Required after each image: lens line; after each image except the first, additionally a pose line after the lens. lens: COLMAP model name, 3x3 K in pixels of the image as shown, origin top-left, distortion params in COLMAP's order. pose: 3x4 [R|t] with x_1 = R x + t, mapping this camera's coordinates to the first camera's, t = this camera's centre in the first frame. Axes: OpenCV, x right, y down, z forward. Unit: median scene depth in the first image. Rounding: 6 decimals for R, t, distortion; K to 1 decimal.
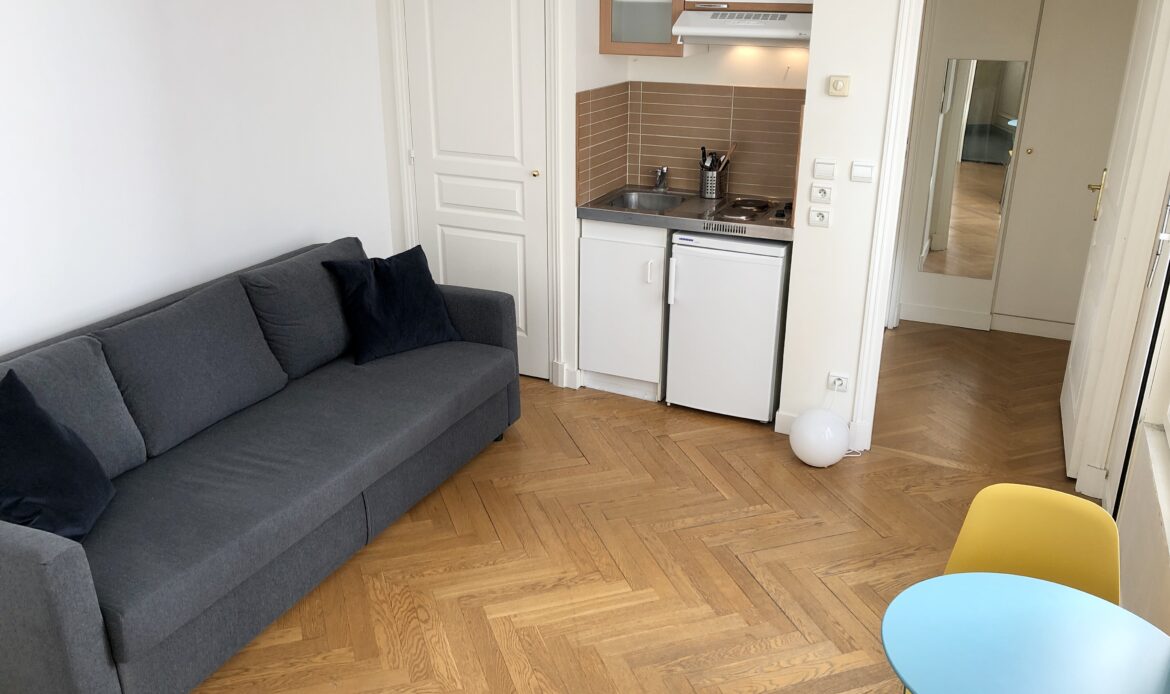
lens RADIAL K [[929.4, 0, 585.0], [0, 929.4, 347.0], [0, 0, 1]] dist [0.004565, -0.003983]
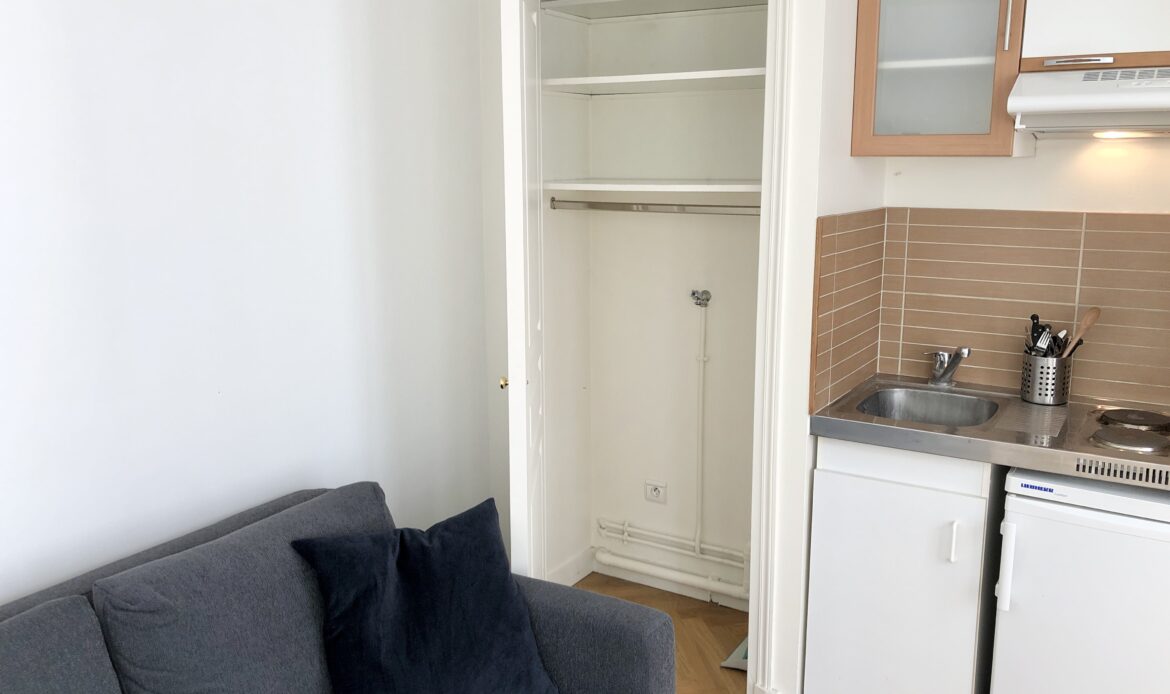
lens RADIAL K [[929.4, 0, 585.0], [0, 929.4, 347.0], [0, 0, 1]] dist [0.004565, -0.003983]
pose [[0.991373, 0.021150, -0.129353, -0.074054], [-0.043685, 0.983785, -0.173951, -0.090147], [0.123576, 0.178101, 0.976222, 0.439938]]
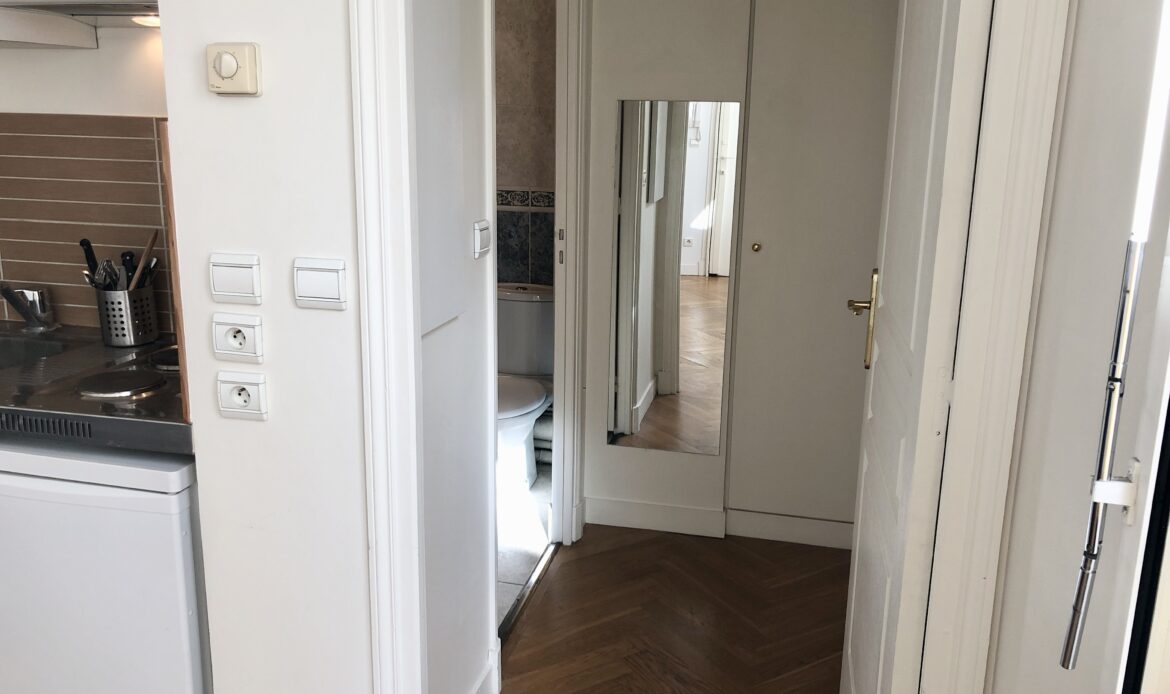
lens RADIAL K [[929.4, 0, 585.0], [0, 929.4, 347.0], [0, 0, 1]] dist [0.004565, -0.003983]
pose [[0.979112, -0.034951, 0.200295, 0.292958], [0.059800, 0.991046, -0.119384, -0.095545], [-0.194329, 0.128868, 0.972435, 0.529182]]
